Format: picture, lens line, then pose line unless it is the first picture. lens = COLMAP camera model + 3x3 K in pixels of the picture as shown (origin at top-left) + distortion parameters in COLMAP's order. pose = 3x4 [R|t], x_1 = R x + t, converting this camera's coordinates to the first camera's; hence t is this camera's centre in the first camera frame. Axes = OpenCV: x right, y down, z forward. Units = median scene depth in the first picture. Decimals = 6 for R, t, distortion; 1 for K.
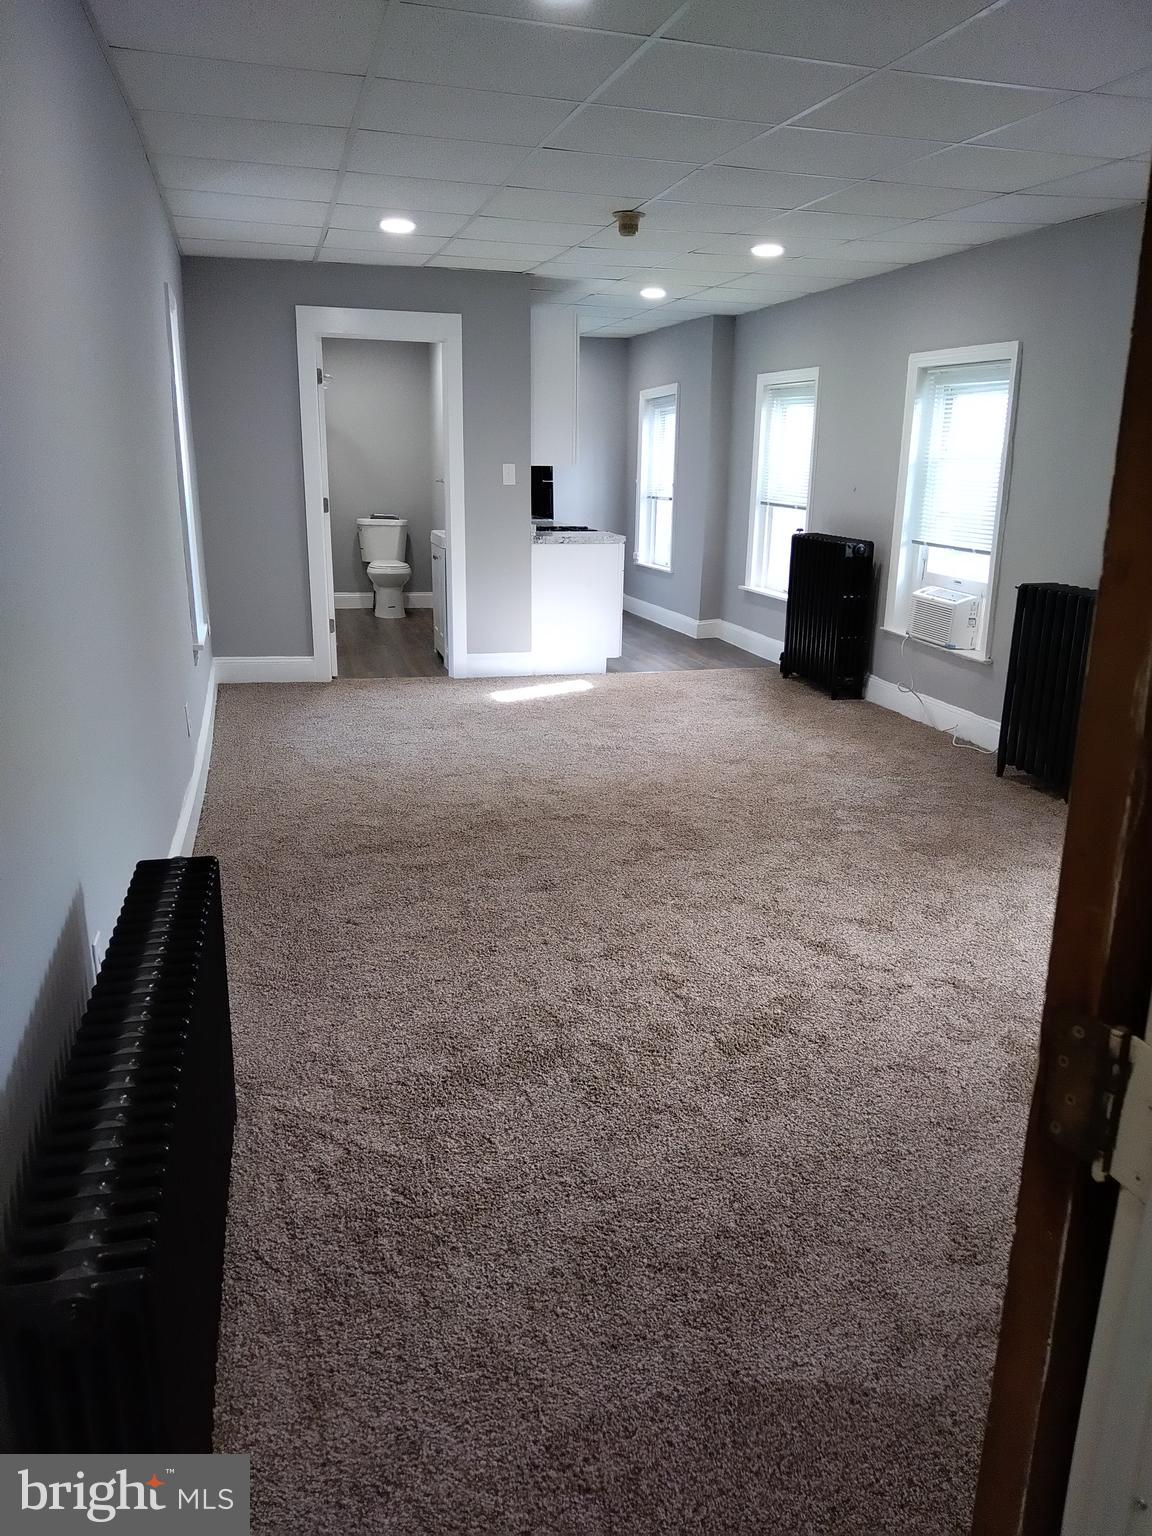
lens RADIAL K [[1127.5, 0, 589.0], [0, 1127.5, 755.1], [0, 0, 1]] dist [0.065099, -0.122556]
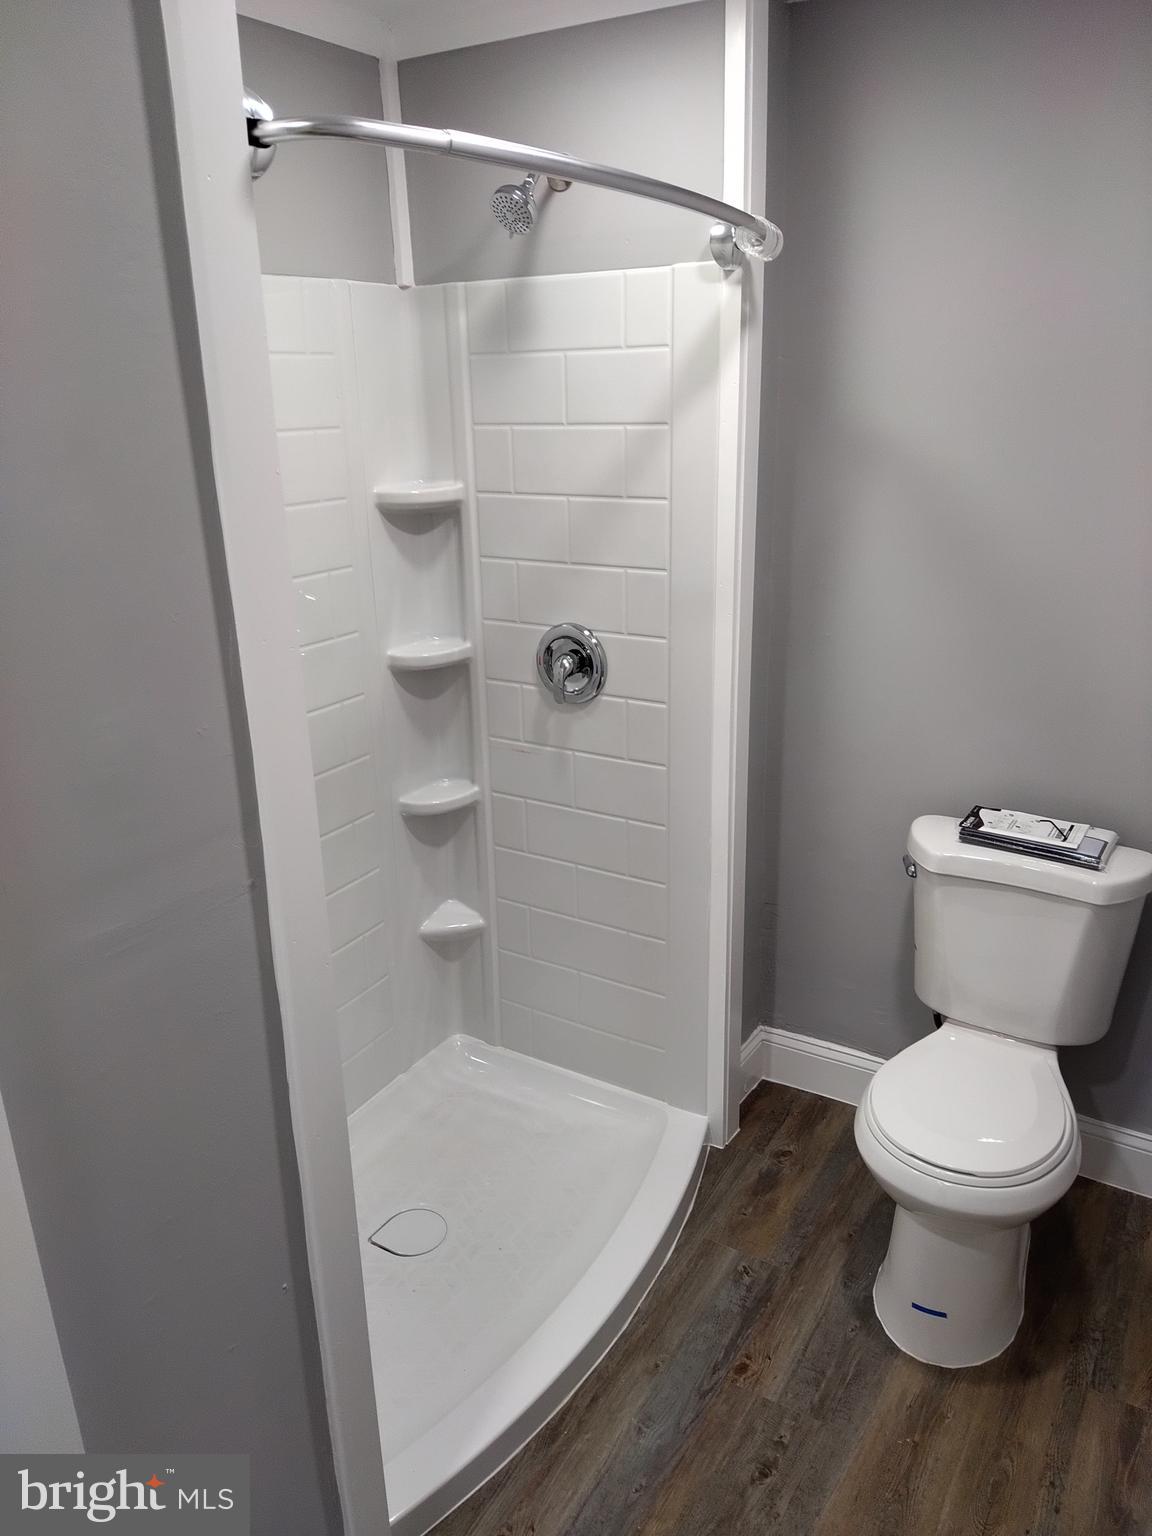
lens RADIAL K [[1127.5, 0, 579.1], [0, 1127.5, 778.8], [0, 0, 1]] dist [0.065099, -0.122556]
pose [[0.692349, 0.209091, -0.690604, -0.176818], [-0.161551, 0.977716, 0.134059, -0.445620], [0.703246, 0.018753, 0.710700, 1.478912]]
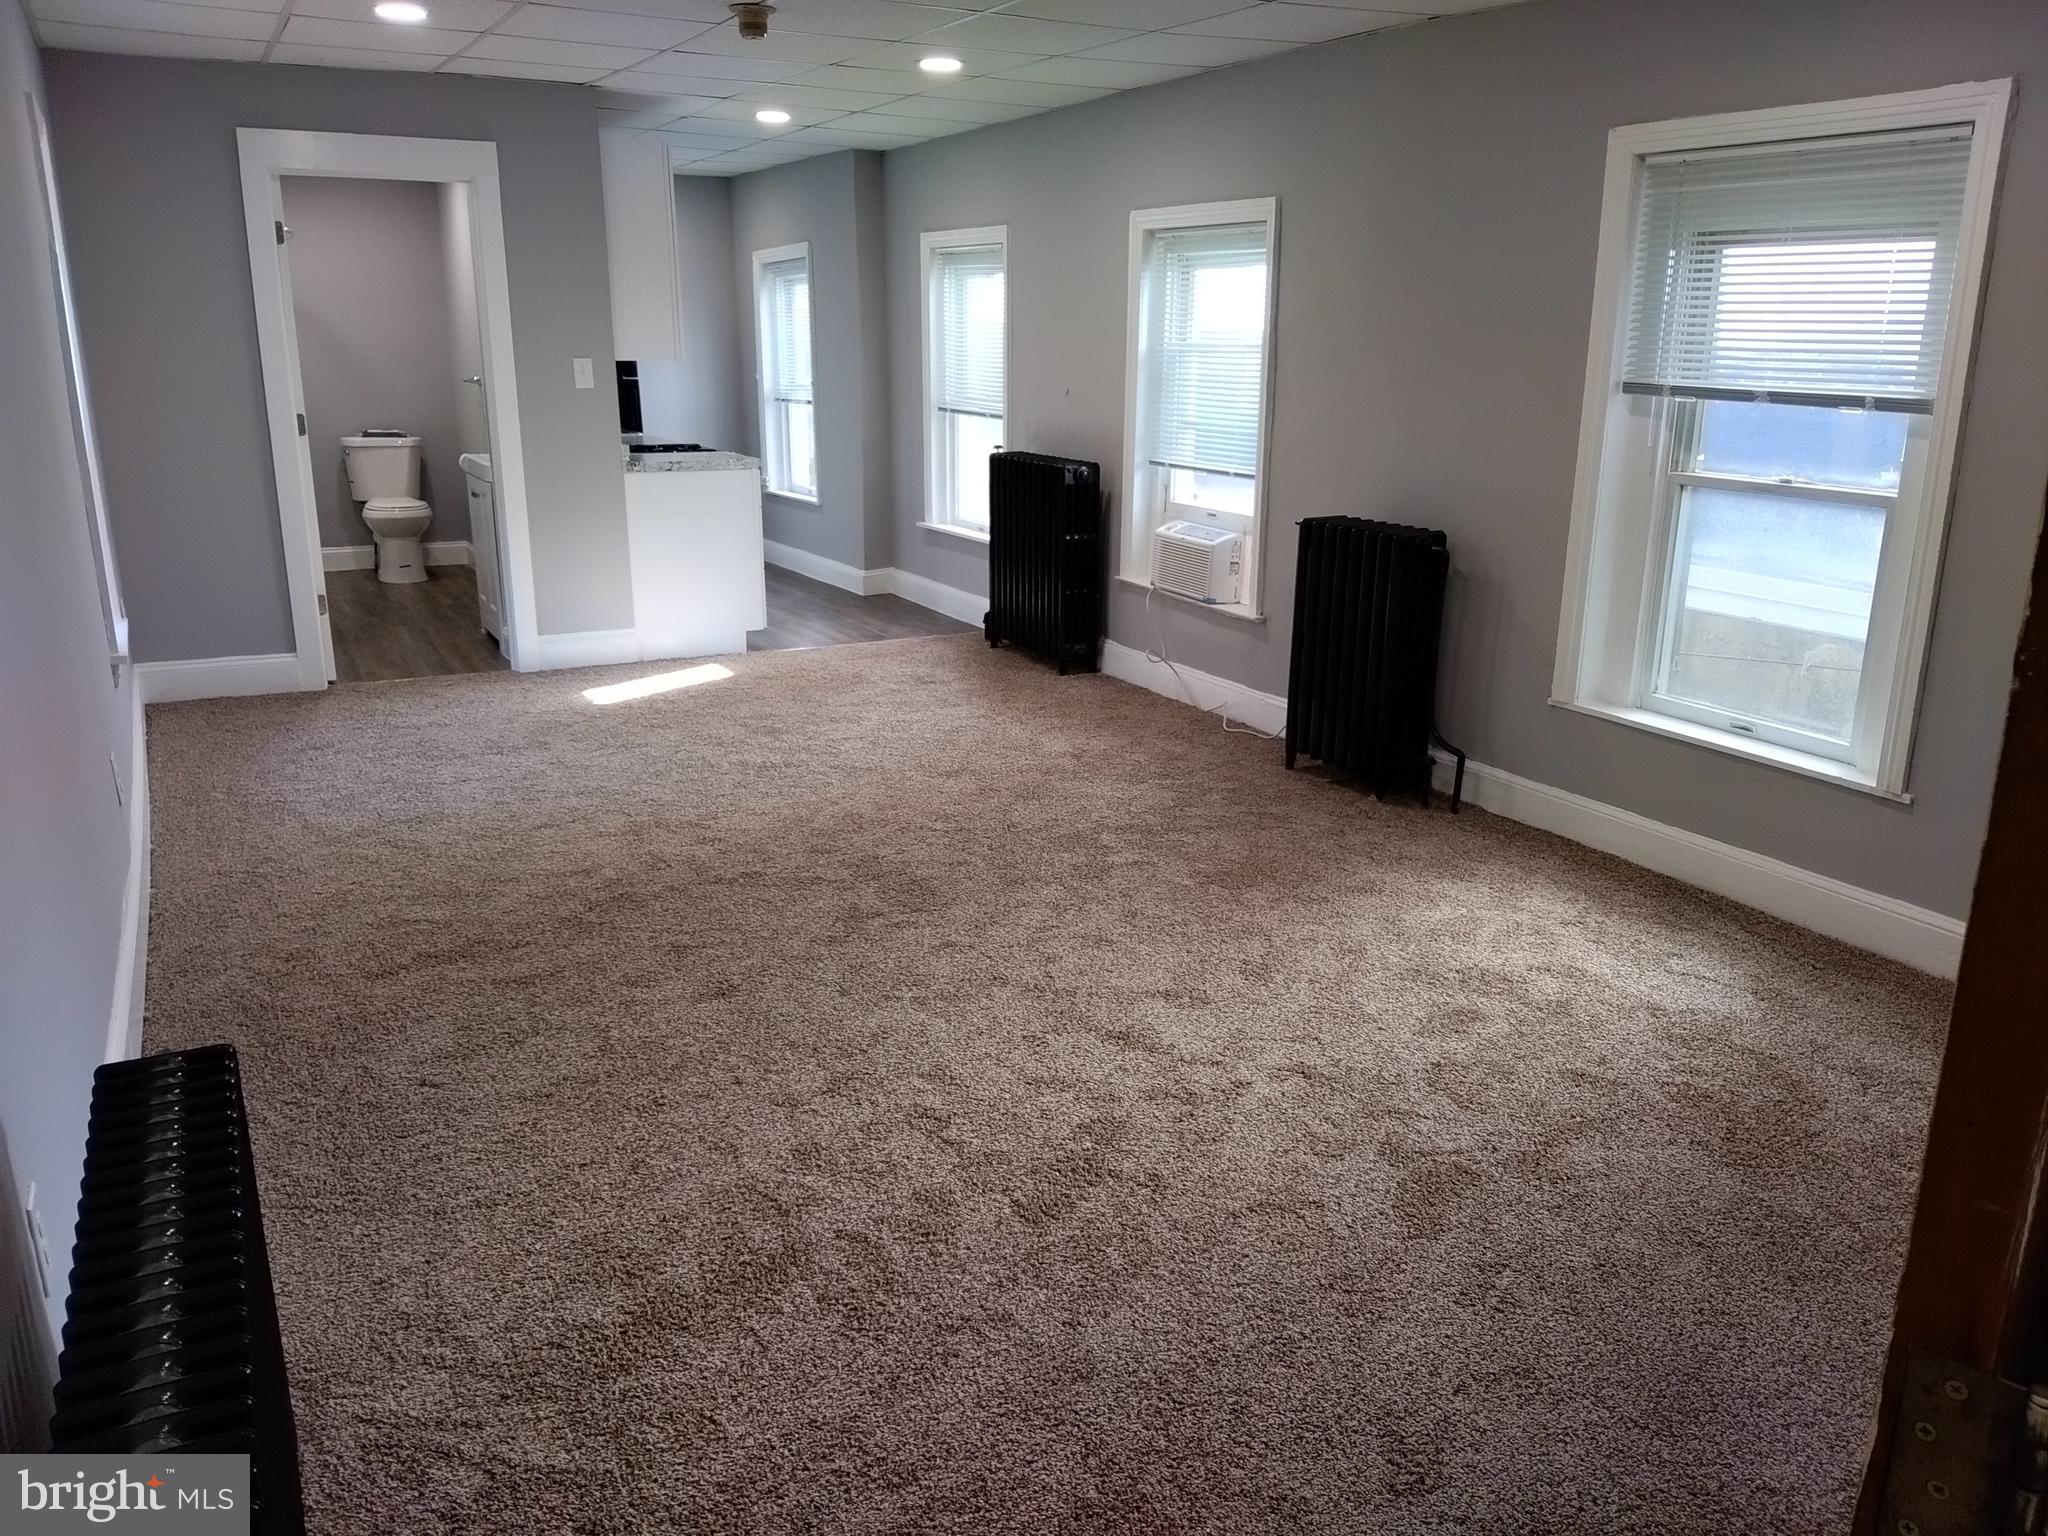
lens RADIAL K [[1503.3, 0, 1045.1], [0, 1503.3, 753.6], [0, 0, 1]] dist [0.065099, -0.122556]
pose [[0.970689, -0.069158, 0.230176, -0.034657], [0.065963, 0.997589, 0.021554, -0.024429], [-0.231112, -0.005739, 0.972910, 0.044964]]
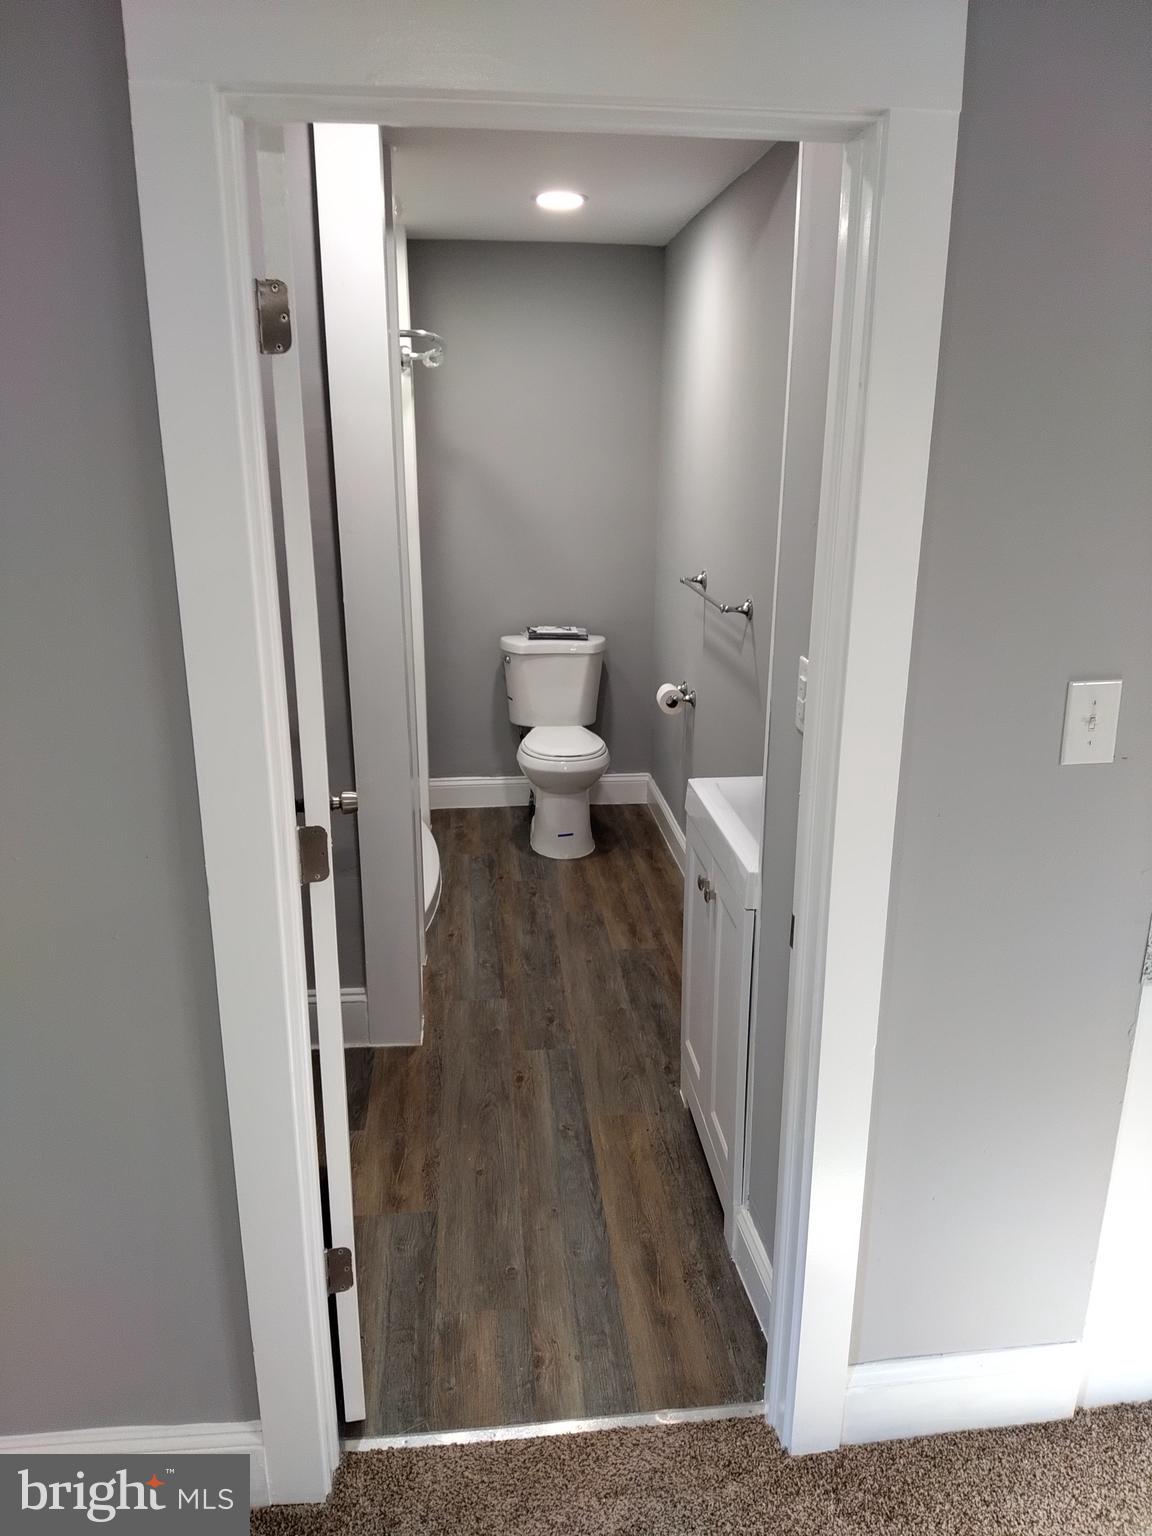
lens RADIAL K [[1127.5, 0, 585.2], [0, 1127.5, 763.8], [0, 0, 1]] dist [0.065099, -0.122556]
pose [[0.988252, 0.034652, -0.148855, -0.180414], [-0.030958, 0.999154, 0.027065, -0.317852], [0.149667, -0.022139, 0.988489, 0.991529]]
